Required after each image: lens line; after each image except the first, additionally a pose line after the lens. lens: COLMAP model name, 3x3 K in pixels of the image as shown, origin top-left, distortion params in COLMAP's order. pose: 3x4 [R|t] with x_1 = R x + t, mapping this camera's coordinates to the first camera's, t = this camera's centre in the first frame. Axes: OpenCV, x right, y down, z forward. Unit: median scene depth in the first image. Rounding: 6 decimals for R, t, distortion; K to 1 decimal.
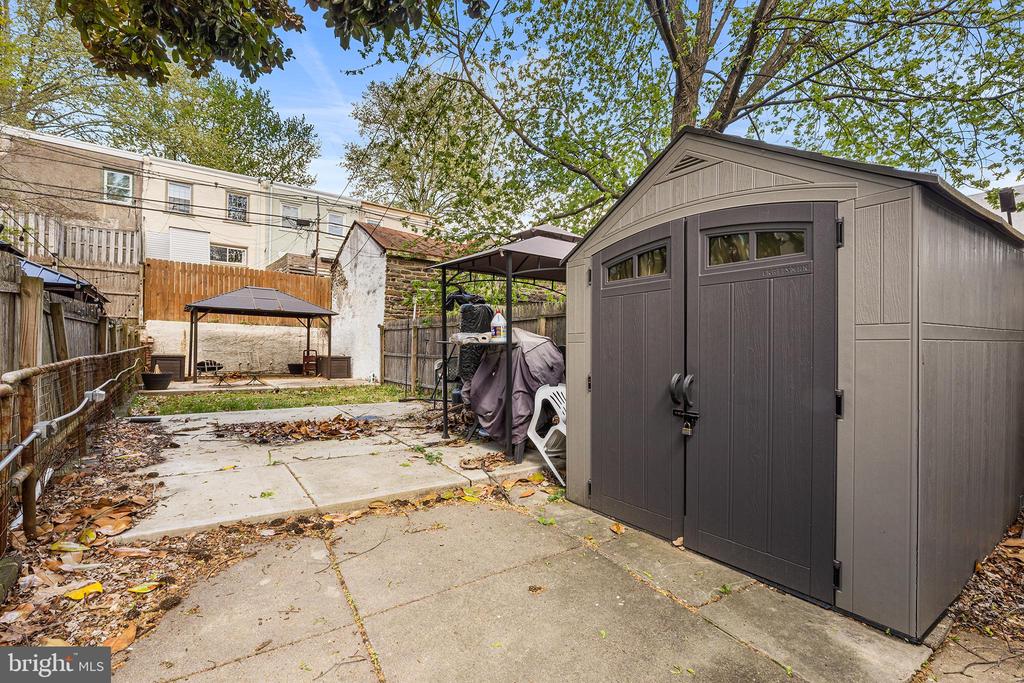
lens RADIAL K [[458.7, 0, 515.7], [0, 458.7, 348.3], [0, 0, 1]] dist [0.002707, -0.000152]
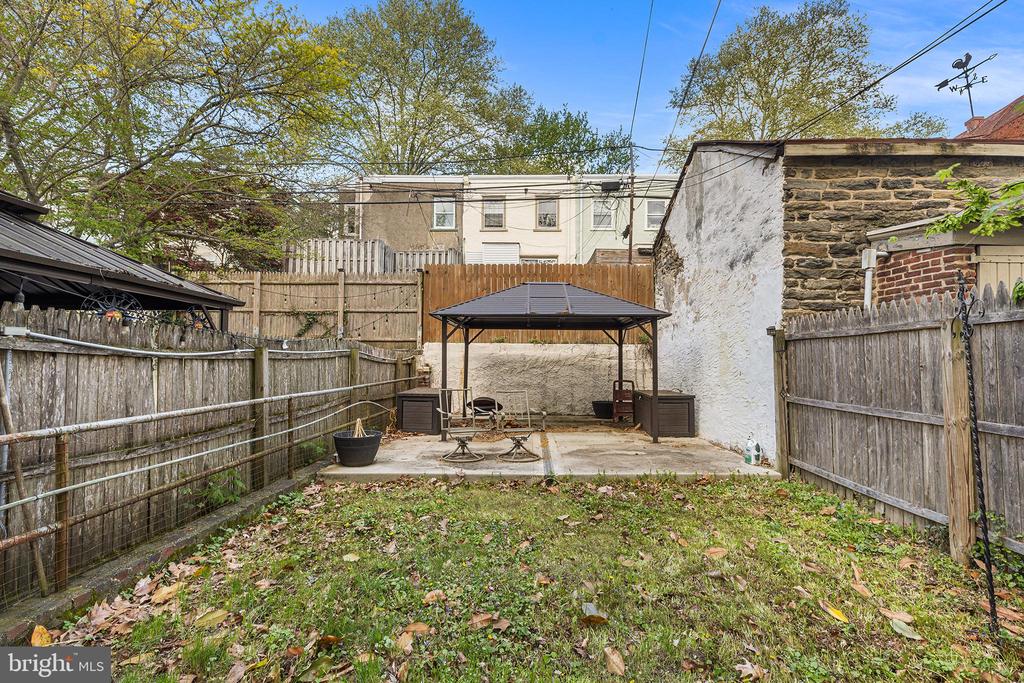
lens RADIAL K [[458.7, 0, 515.7], [0, 458.7, 348.3], [0, 0, 1]] dist [0.002707, -0.000152]
pose [[0.783531, -0.035663, -0.620329, -0.191173], [0.011393, 0.999008, -0.043044, -0.015776], [0.621249, 0.026659, 0.783160, 0.458348]]
